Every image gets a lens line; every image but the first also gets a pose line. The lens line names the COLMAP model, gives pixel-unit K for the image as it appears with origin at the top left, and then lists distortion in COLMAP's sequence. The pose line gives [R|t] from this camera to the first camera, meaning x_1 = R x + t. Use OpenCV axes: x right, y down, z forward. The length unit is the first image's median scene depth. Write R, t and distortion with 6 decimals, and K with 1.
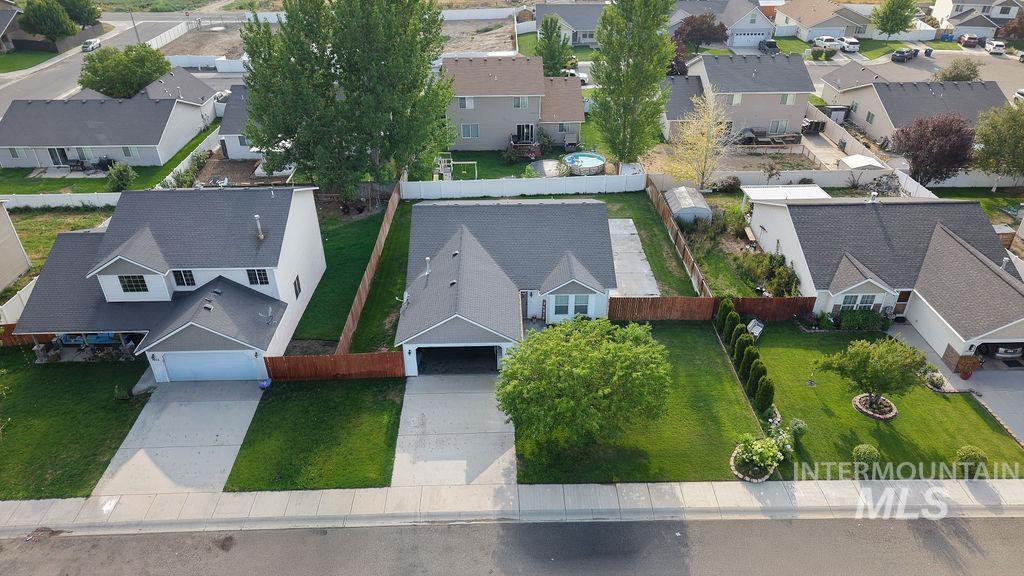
lens RADIAL K [[683.5, 0, 505.6], [0, 683.5, 289.6], [0, 0, 1]] dist [0.022333, -0.018858]
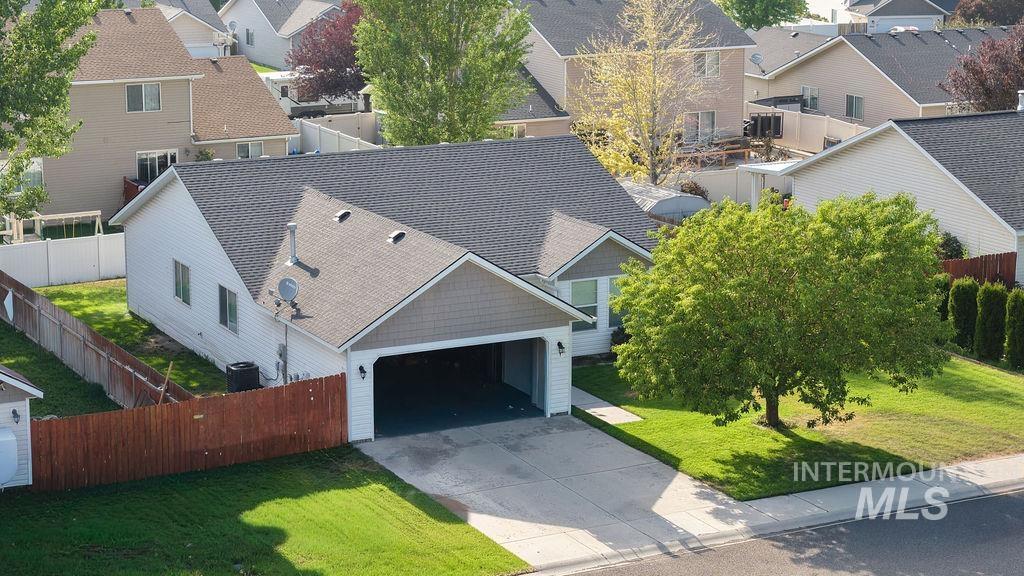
lens RADIAL K [[2157.5, 0, 512.3], [0, 2157.5, 288.0], [0, 0, 1]] dist [-0.098130, 0.000000]
pose [[0.894526, -0.086278, 0.438612, -0.584624], [0.231017, 0.929236, -0.288360, 0.412332], [-0.382695, 0.359272, 0.851157, -0.199885]]
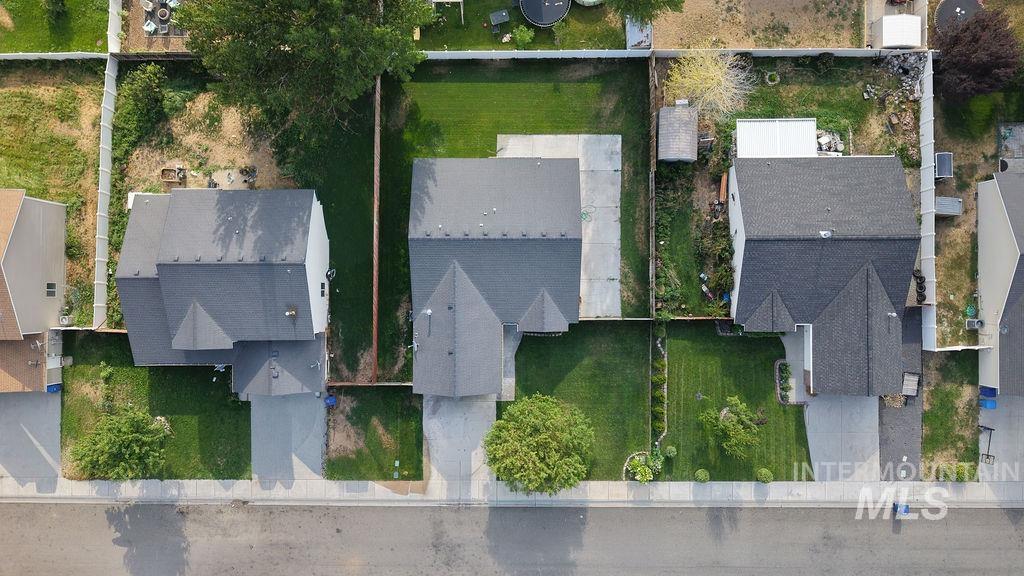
lens RADIAL K [[683.5, 0, 509.4], [0, 683.5, 287.5], [0, 0, 1]] dist [0.022333, -0.018858]
pose [[0.999901, 0.013396, 0.004260, 0.026932], [-0.010807, 0.538801, 0.842364, -1.102009], [0.008989, -0.842327, 0.538892, 0.365232]]
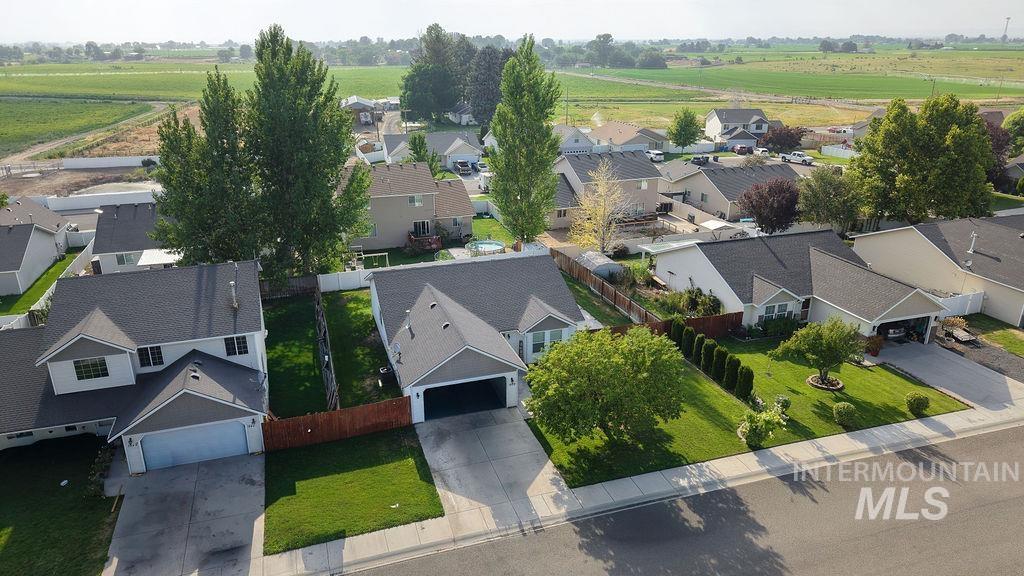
lens RADIAL K [[683.5, 0, 507.2], [0, 683.5, 287.6], [0, 0, 1]] dist [0.022333, -0.018858]
pose [[0.956241, -0.095941, 0.276402, -0.246587], [0.152462, 0.969704, -0.190867, 0.133479], [-0.249716, 0.224655, 0.941898, 0.001905]]
